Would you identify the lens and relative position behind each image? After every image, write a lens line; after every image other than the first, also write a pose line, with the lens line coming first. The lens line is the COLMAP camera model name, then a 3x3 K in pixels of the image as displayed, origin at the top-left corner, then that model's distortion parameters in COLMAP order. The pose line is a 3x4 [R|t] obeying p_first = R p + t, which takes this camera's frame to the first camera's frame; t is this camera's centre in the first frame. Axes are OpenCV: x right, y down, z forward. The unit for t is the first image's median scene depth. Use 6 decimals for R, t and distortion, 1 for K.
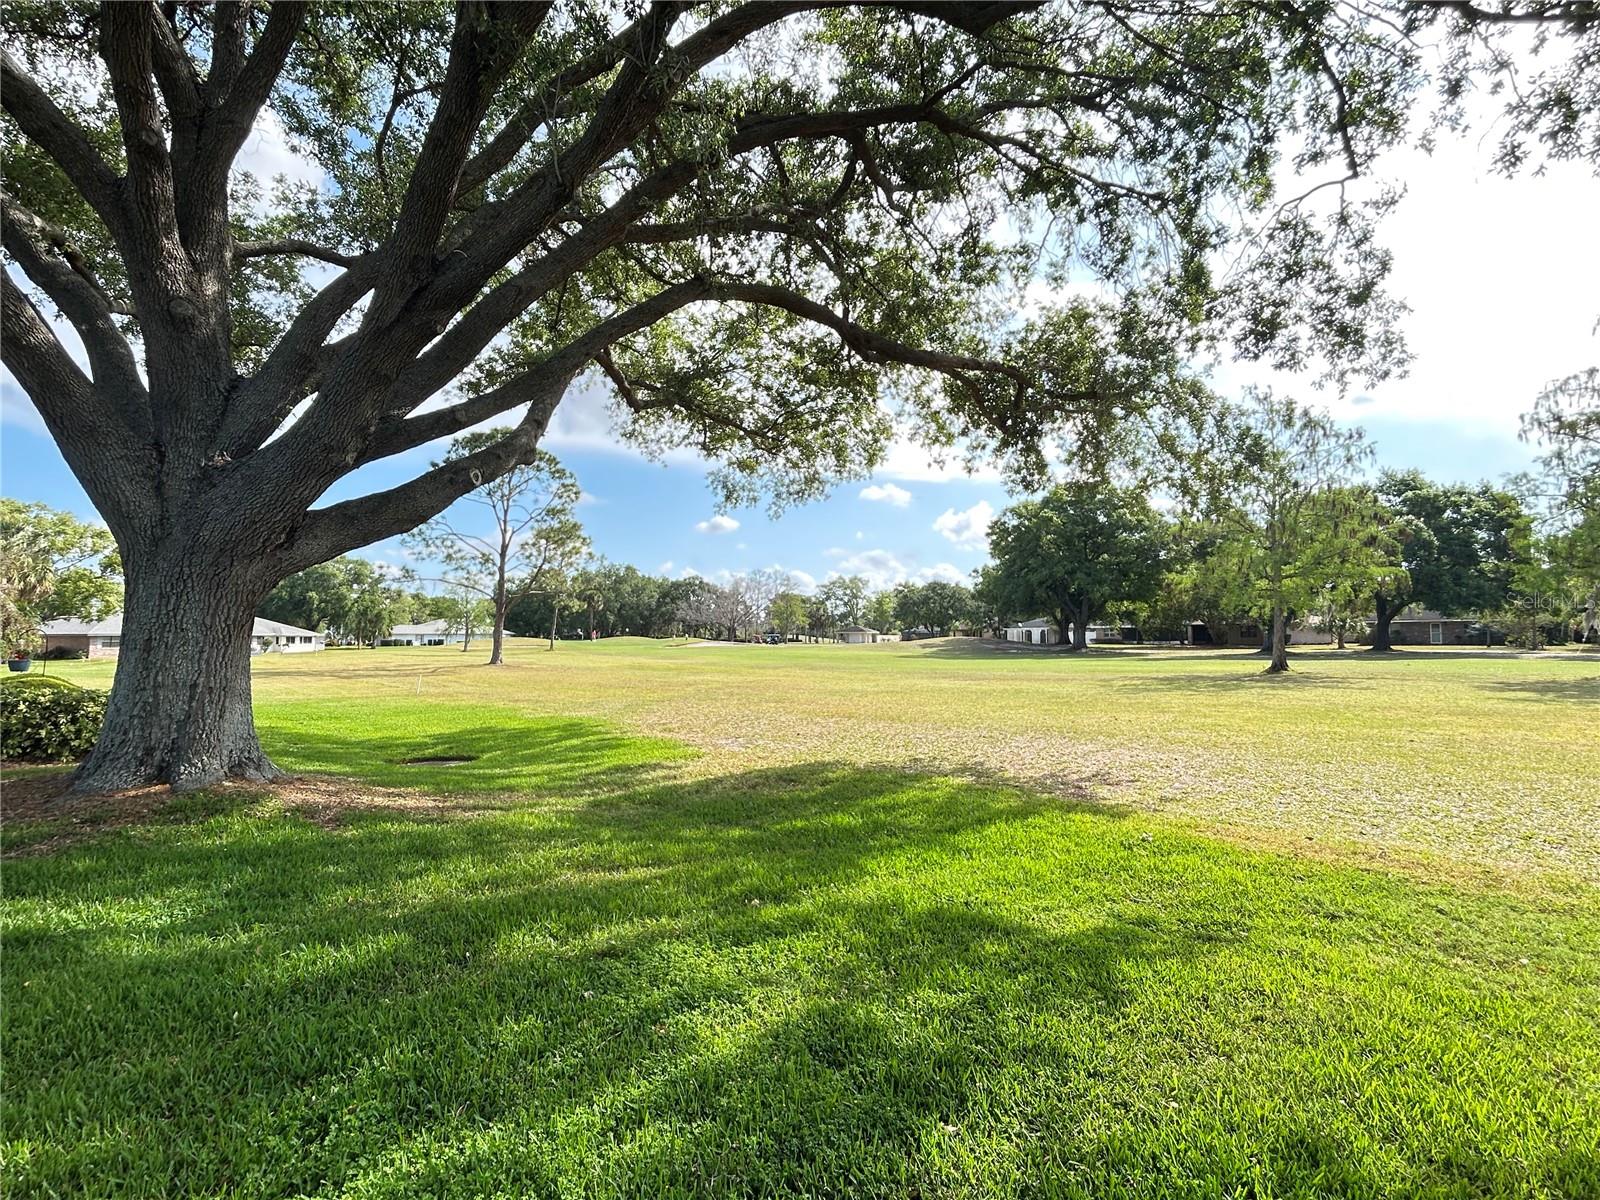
lens RADIAL K [[772.0, 0, 796.7], [0, 772.0, 599.7], [0, 0, 1]] dist [-0.013935, 0.008559]
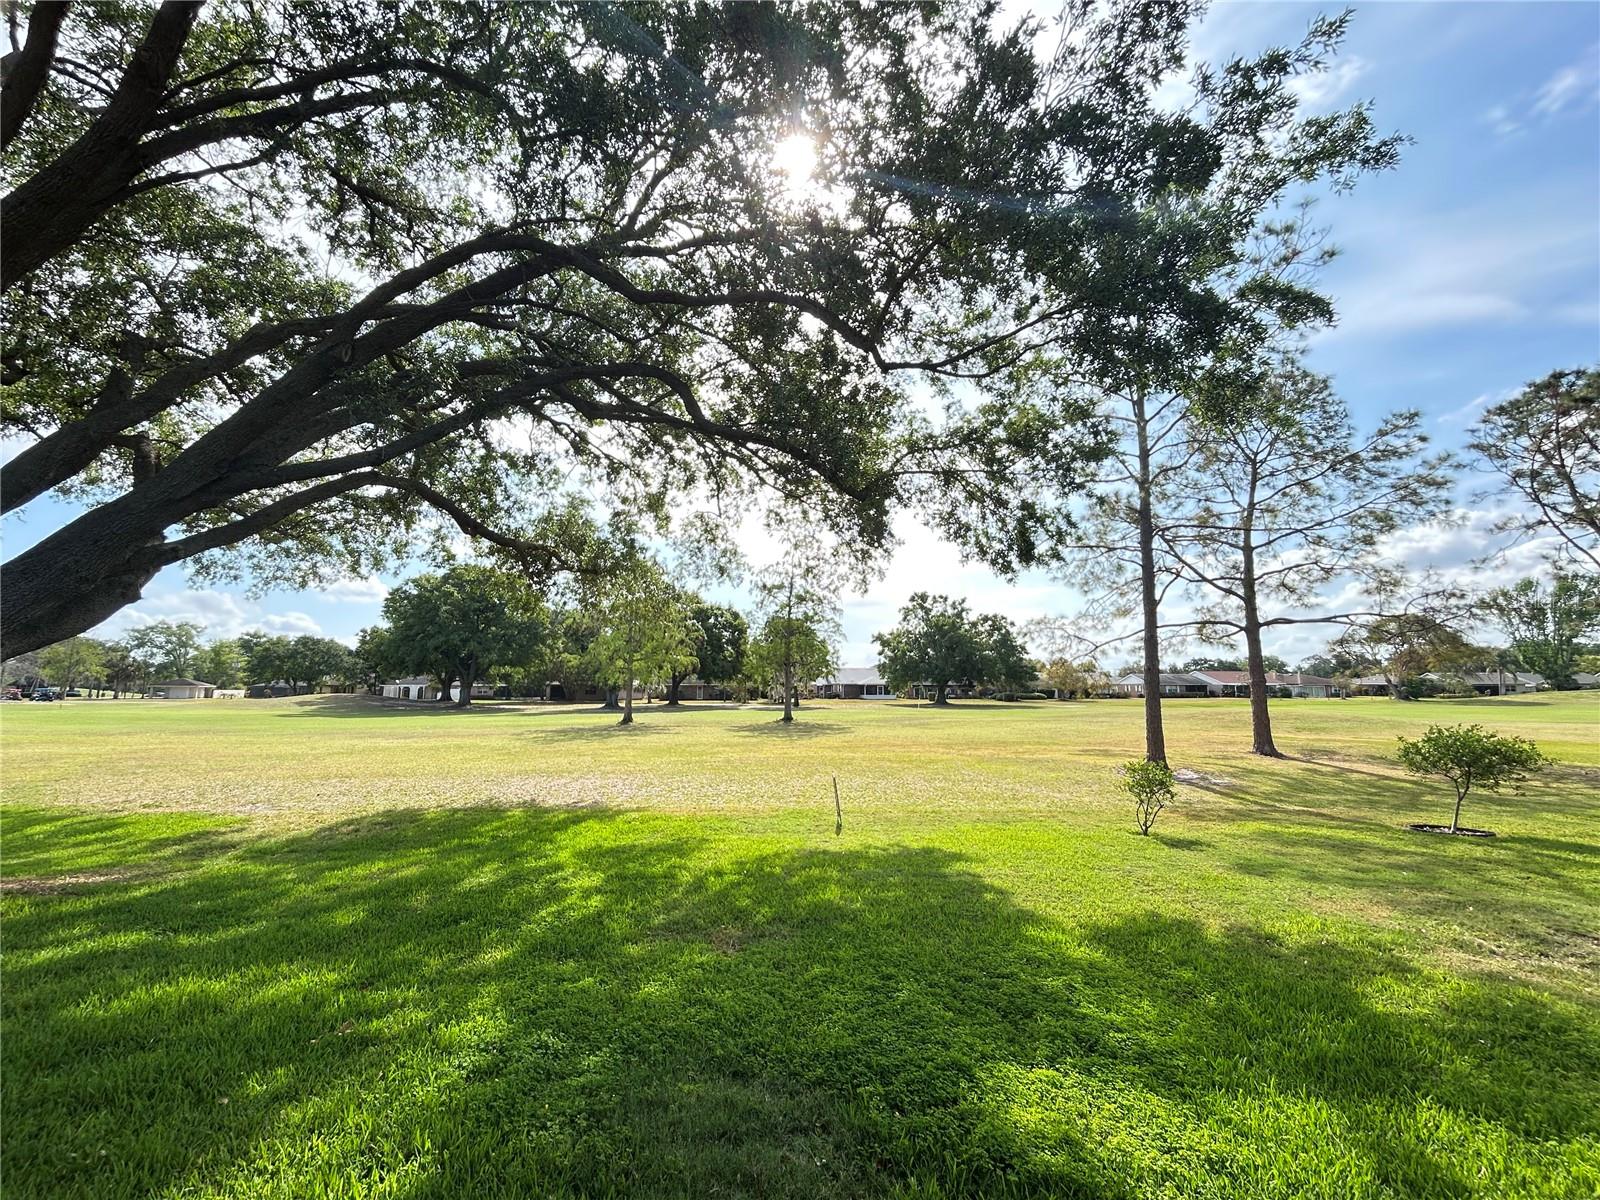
lens RADIAL K [[654.5, 0, 800.6], [0, 654.5, 606.6], [0, 0, 1]] dist [-0.000706, -0.000239]
pose [[0.656100, 0.101433, 0.747827, -0.157078], [-0.041907, 0.994294, -0.098096, -0.024958], [-0.753510, 0.033021, 0.656607, -0.128384]]
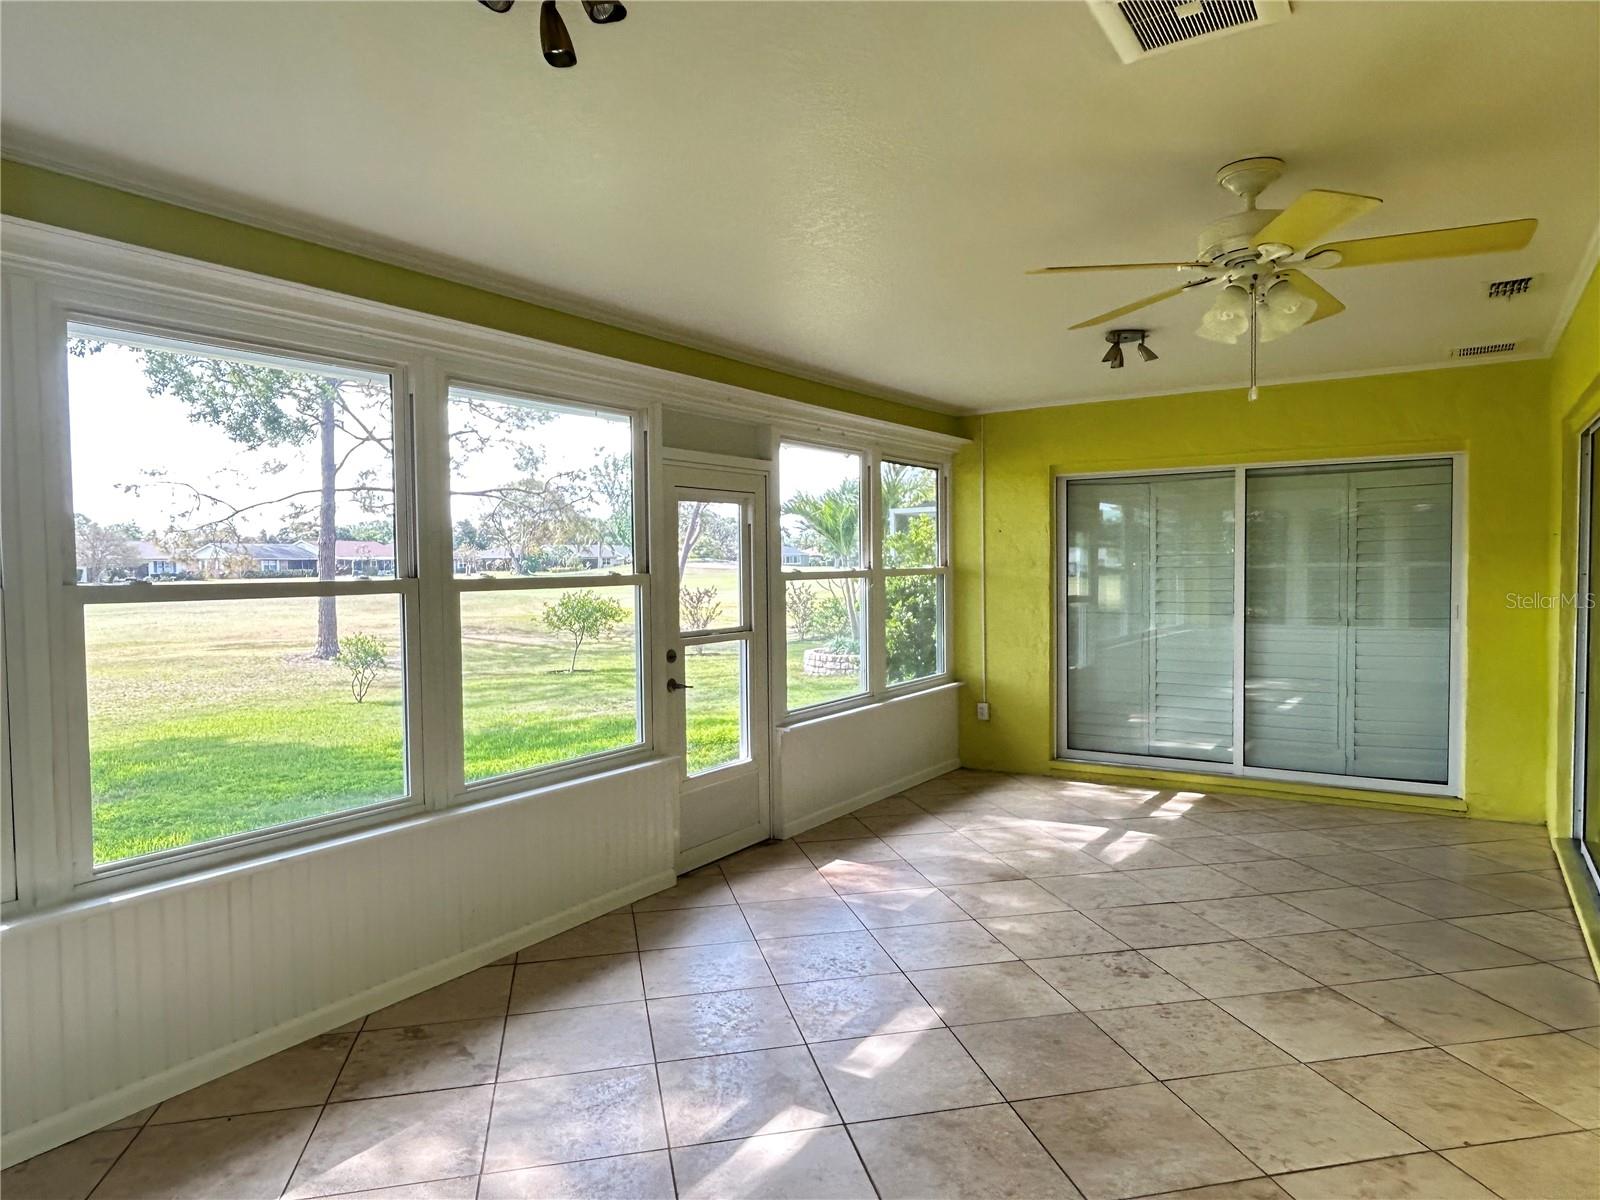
lens RADIAL K [[991.8, 0, 800.0], [0, 991.8, 600.0], [0, 0, 1]] dist [0.000079, -0.001267]
pose [[-0.295793, -0.028969, 0.954813, -0.383542], [-0.034474, 0.999213, 0.019636, -0.023681], [-0.954630, -0.027108, -0.296559, -0.100534]]
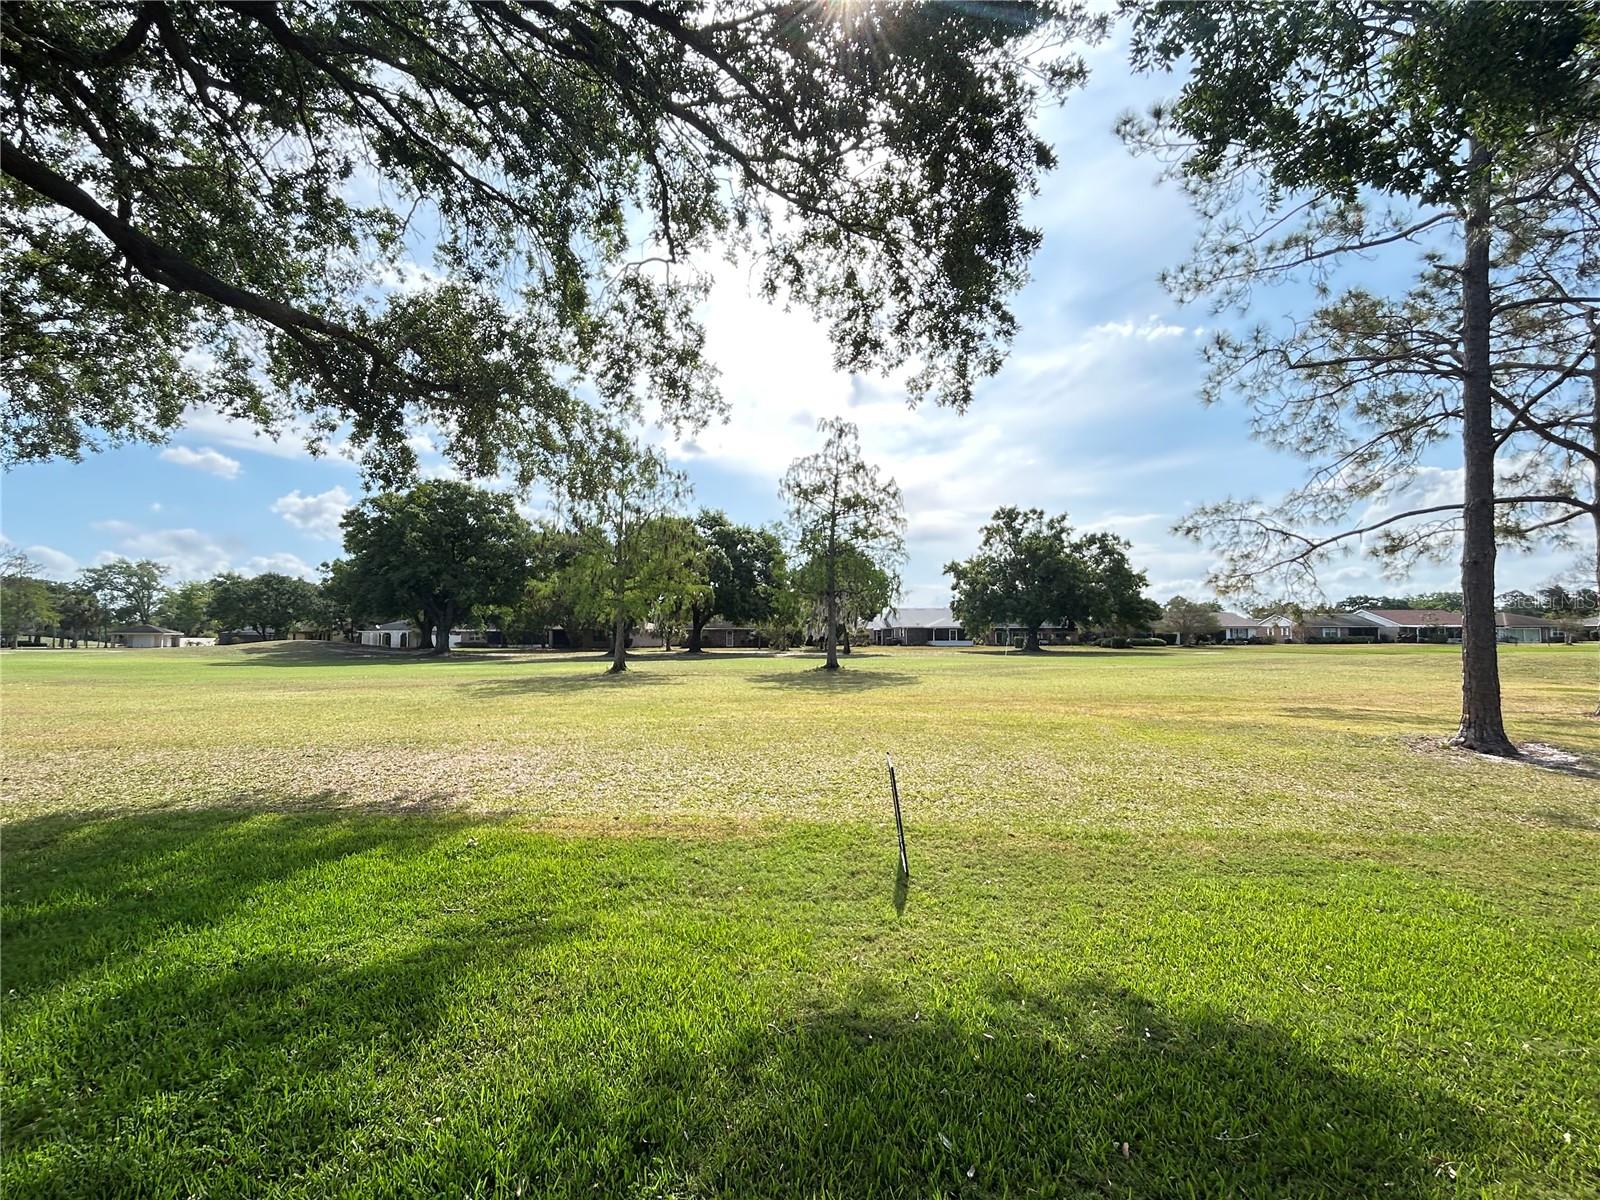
lens RADIAL K [[772.0, 0, 796.7], [0, 772.0, 599.7], [0, 0, 1]] dist [-0.013935, 0.008559]
pose [[0.711956, 0.039391, 0.701119, 0.008245], [-0.036263, 0.999156, -0.019312, -0.000748], [-0.701288, -0.011675, 0.712783, -0.001627]]
